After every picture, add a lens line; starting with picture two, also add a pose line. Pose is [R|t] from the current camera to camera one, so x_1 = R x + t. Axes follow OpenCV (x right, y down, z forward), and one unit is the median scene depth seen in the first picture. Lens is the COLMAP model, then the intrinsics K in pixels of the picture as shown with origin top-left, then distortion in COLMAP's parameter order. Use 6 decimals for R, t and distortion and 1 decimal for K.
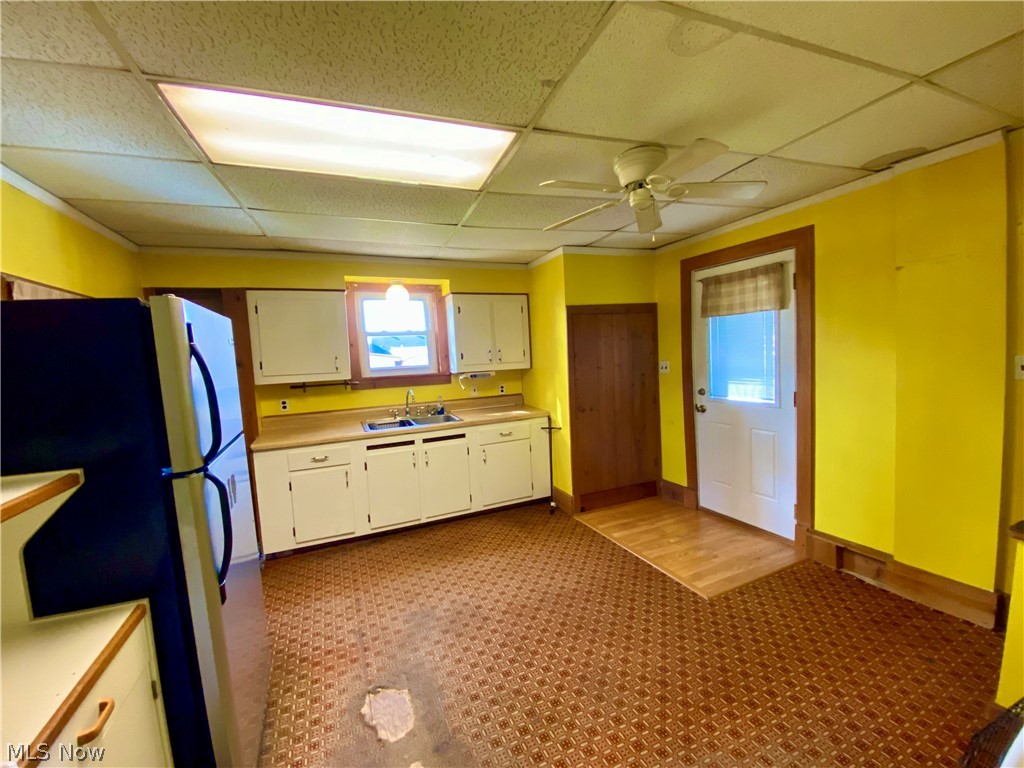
lens RADIAL K [[414.9, 0, 508.3], [0, 414.9, 388.0], [0, 0, 1]] dist [0.047572, -0.031609]
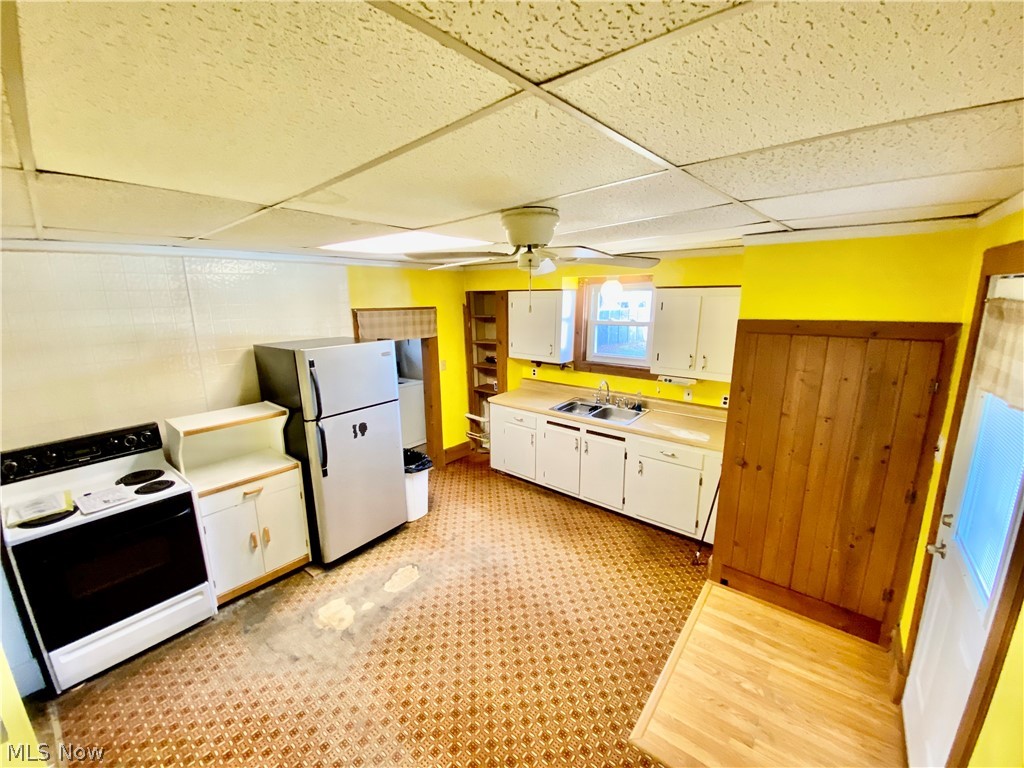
lens RADIAL K [[414.9, 0, 508.3], [0, 414.9, 388.0], [0, 0, 1]] dist [0.047572, -0.031609]
pose [[0.465379, 0.240784, -0.851731, 0.746816], [-0.088840, 0.970134, 0.225715, -0.262607], [0.880642, -0.029375, 0.472871, 0.365021]]
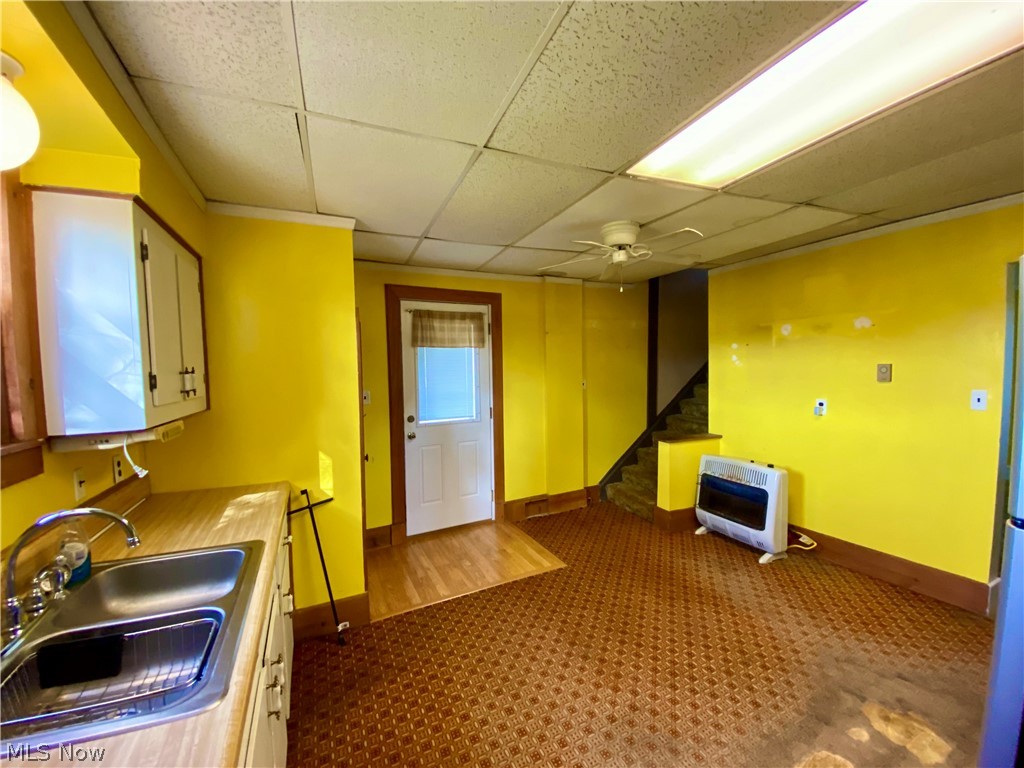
lens RADIAL K [[414.9, 0, 508.3], [0, 414.9, 388.0], [0, 0, 1]] dist [0.047572, -0.031609]
pose [[-0.037096, -0.004027, 0.999304, -0.677240], [0.109415, 0.993963, 0.008068, -0.060384], [-0.993304, 0.109638, -0.036432, 0.978471]]
